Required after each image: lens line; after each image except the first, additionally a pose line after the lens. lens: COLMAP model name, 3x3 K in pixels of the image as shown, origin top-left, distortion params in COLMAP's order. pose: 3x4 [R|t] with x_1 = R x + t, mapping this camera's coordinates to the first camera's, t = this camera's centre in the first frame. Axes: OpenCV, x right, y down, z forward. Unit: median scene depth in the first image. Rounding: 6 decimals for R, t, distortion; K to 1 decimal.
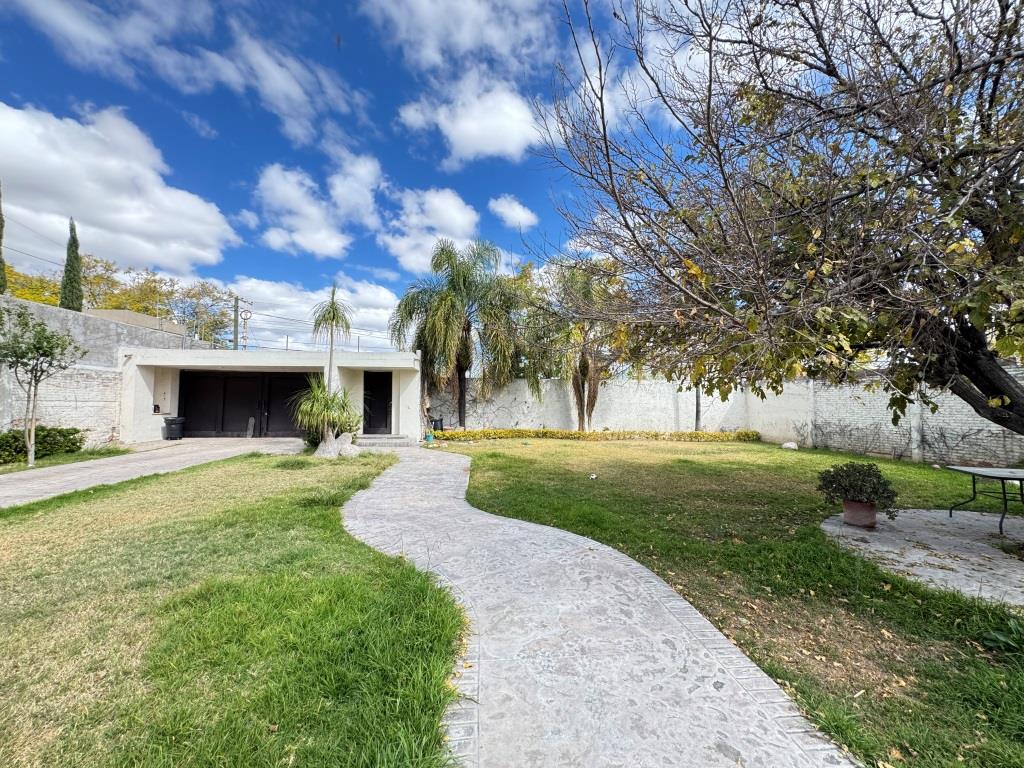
lens RADIAL K [[407.2, 0, 511.9], [0, 407.2, 385.0], [0, 0, 1]] dist [-0.002522, 0.000406]
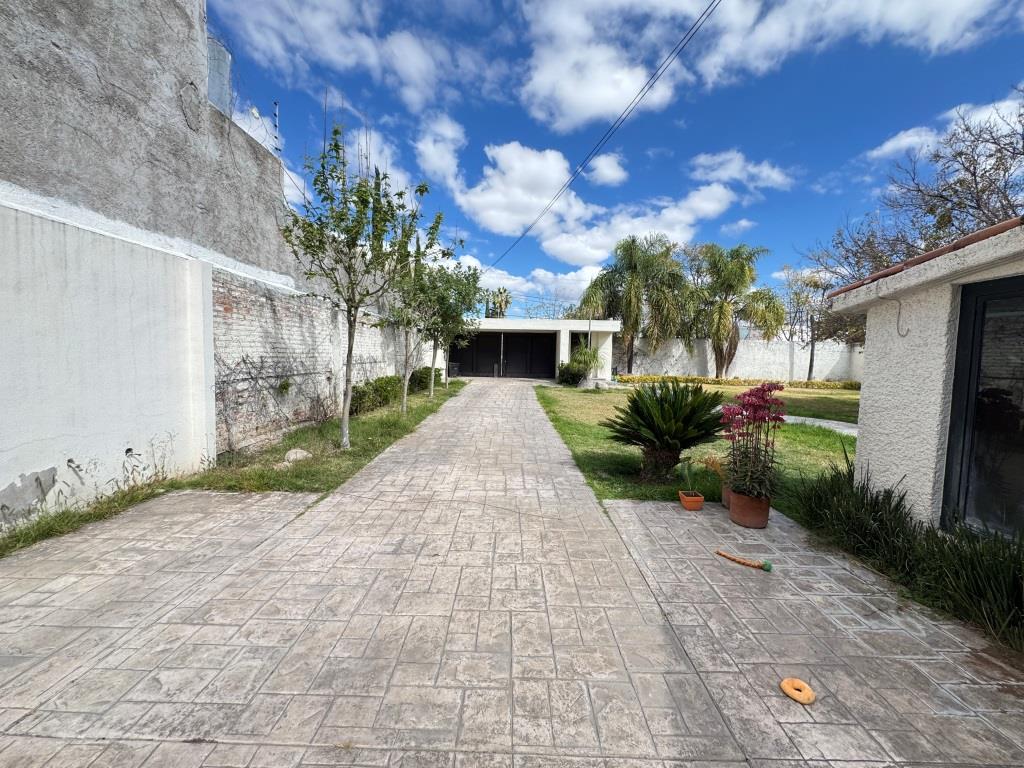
lens RADIAL K [[407.2, 0, 510.6], [0, 407.2, 399.2], [0, 0, 1]] dist [-0.002522, 0.000406]
pose [[0.994402, 0.027657, -0.101978, -0.375261], [-0.011516, 0.987754, 0.155595, -0.019905], [0.105033, -0.153550, 0.982543, -0.401237]]
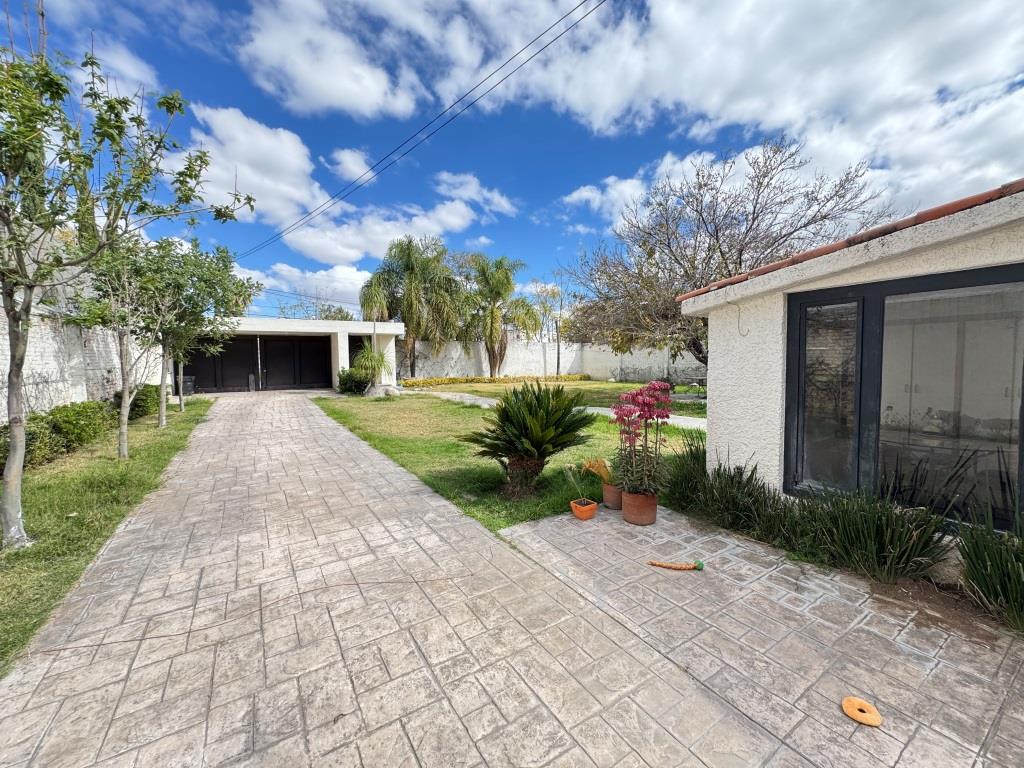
lens RADIAL K [[407.2, 0, 513.4], [0, 407.2, 398.5], [0, 0, 1]] dist [-0.002522, 0.000406]
pose [[0.893246, -0.057823, 0.445834, -0.425795], [-0.006190, 0.990018, 0.140802, -0.018271], [-0.449526, -0.128531, 0.883972, -0.339823]]
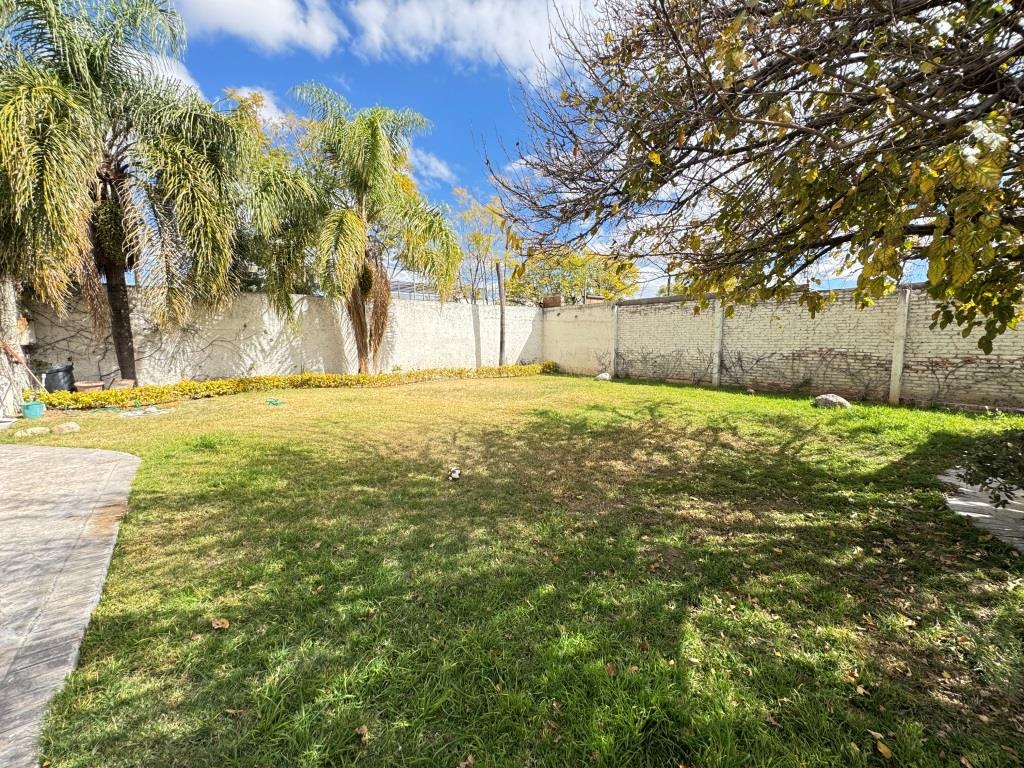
lens RADIAL K [[407.2, 0, 511.4], [0, 407.2, 382.8], [0, 0, 1]] dist [-0.002522, 0.000406]
pose [[0.828100, -0.074482, 0.555610, -0.005717], [-0.014261, 0.988014, 0.153702, 0.019880], [-0.560399, -0.135204, 0.817113, 0.299218]]
